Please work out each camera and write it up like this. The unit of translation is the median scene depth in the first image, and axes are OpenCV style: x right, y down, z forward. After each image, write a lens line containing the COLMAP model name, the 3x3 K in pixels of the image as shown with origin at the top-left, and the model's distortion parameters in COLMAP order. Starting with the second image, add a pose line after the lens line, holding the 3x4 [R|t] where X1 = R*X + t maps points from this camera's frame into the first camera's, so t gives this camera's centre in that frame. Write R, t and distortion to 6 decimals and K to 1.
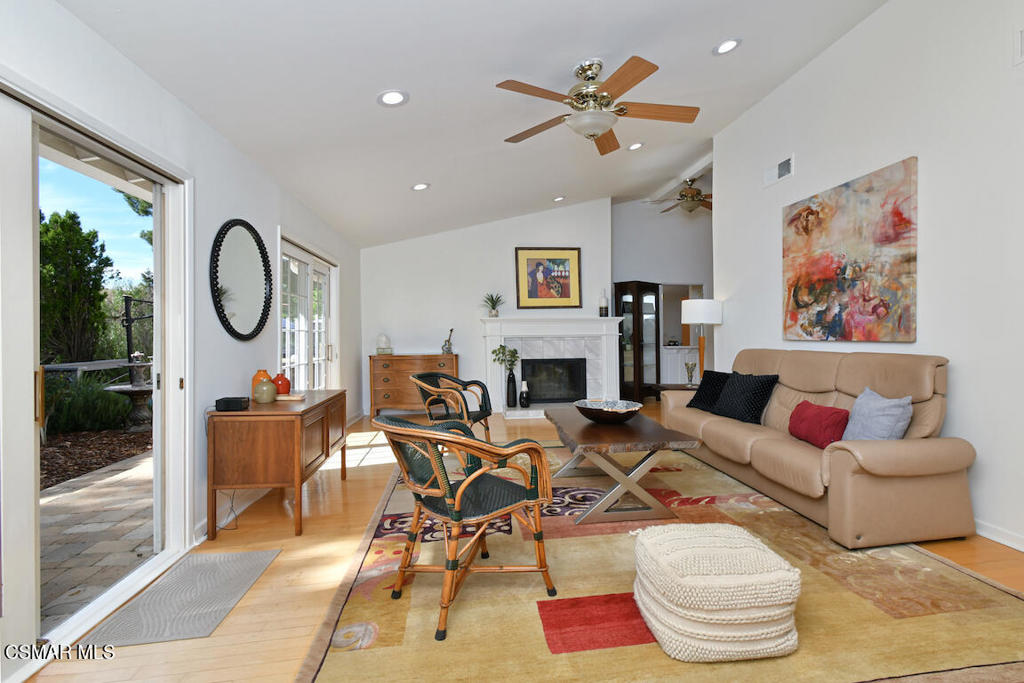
lens RADIAL K [[458.1, 0, 533.6], [0, 458.1, 344.2], [0, 0, 1]] dist [0.000402, -0.000277]
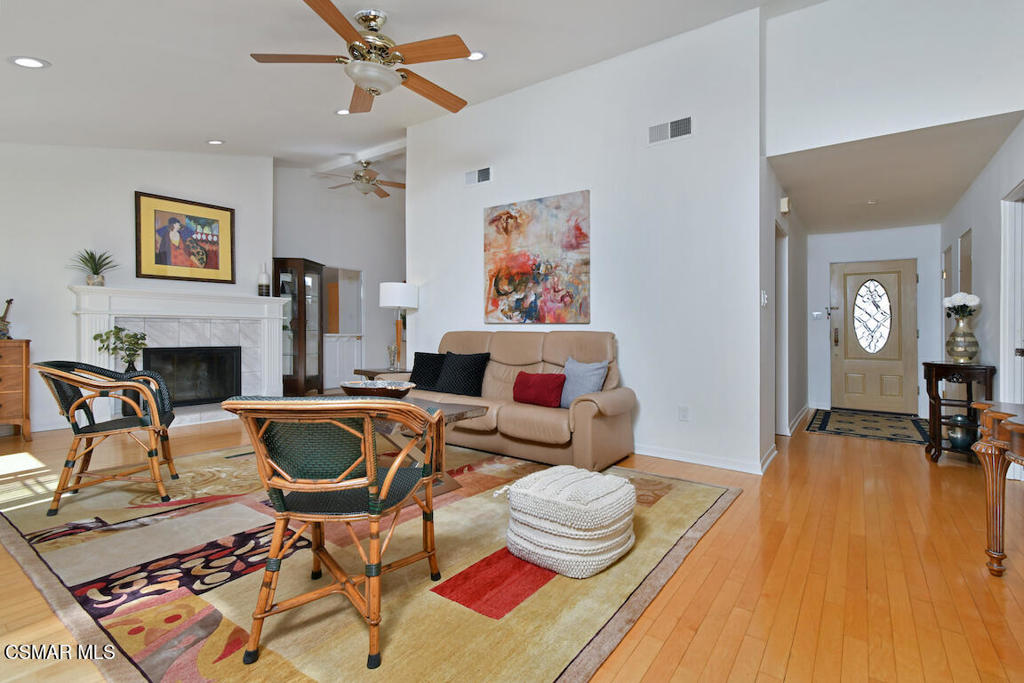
lens RADIAL K [[496.7, 0, 493.9], [0, 496.7, 322.2], [0, 0, 1]] dist [0.001687, -0.000092]
pose [[0.709868, 0.029614, 0.703712, -0.335239], [-0.001637, 0.999182, -0.040396, 0.042133], [-0.704333, 0.027524, 0.709336, 0.113949]]
